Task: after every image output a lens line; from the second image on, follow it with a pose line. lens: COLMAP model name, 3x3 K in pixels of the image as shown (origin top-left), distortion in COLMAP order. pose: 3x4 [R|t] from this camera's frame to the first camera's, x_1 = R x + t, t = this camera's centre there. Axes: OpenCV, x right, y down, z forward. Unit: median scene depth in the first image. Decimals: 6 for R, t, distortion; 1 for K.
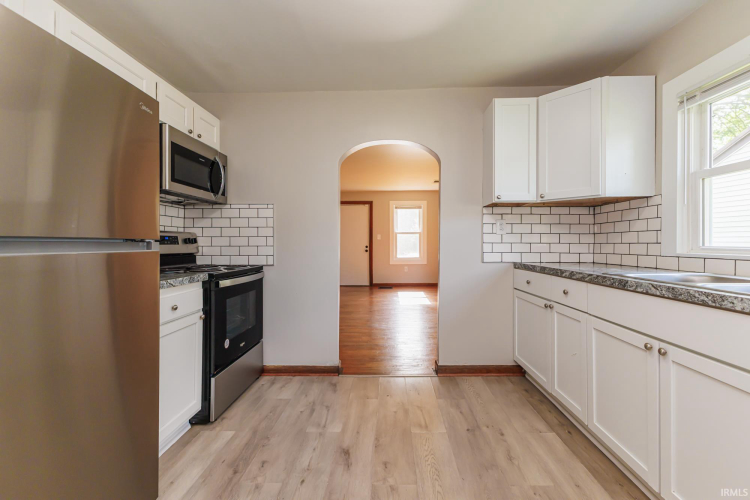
lens RADIAL K [[331.3, 0, 380.8], [0, 331.3, 240.2], [0, 0, 1]] dist [0.015948, -0.002169]
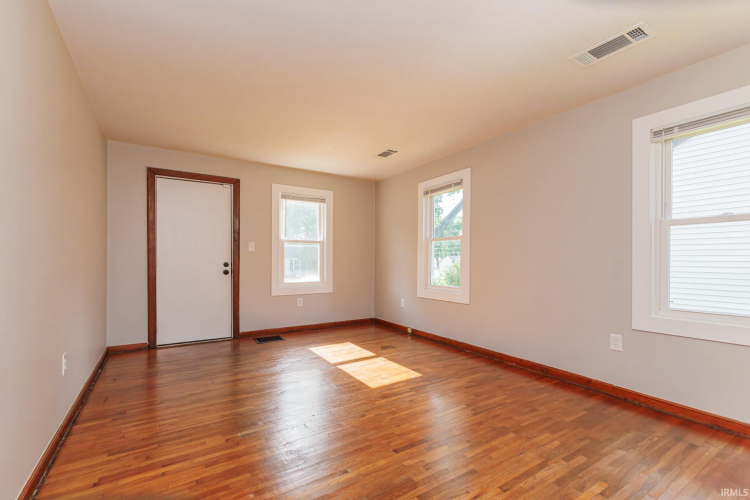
lens RADIAL K [[331.3, 0, 375.5], [0, 331.3, 263.7], [0, 0, 1]] dist [0.015948, -0.002169]
pose [[0.823128, 0.004049, 0.567842, -0.199796], [-0.013876, 0.999819, 0.012985, 0.011050], [-0.567687, -0.018567, 0.823035, 0.582684]]
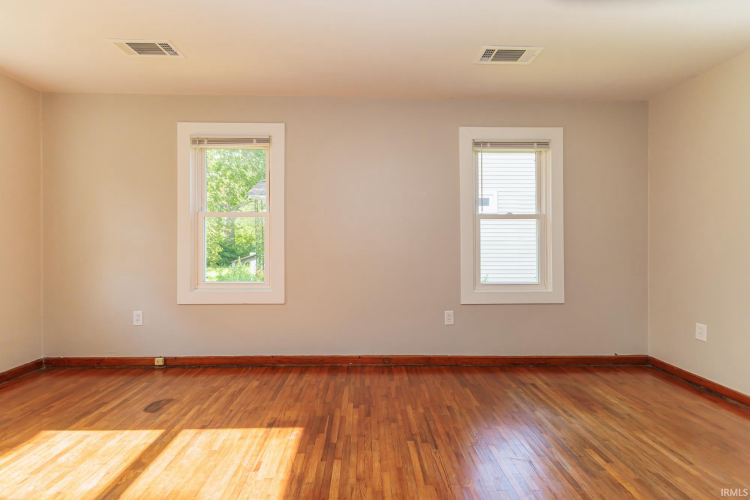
lens RADIAL K [[331.3, 0, 371.3], [0, 331.3, 248.8], [0, 0, 1]] dist [0.015948, -0.002169]
pose [[-0.057151, -0.011460, 0.998300, -0.181302], [-0.009795, 0.999892, 0.010918, 0.007935], [-0.998317, -0.009154, -0.057257, 0.890978]]
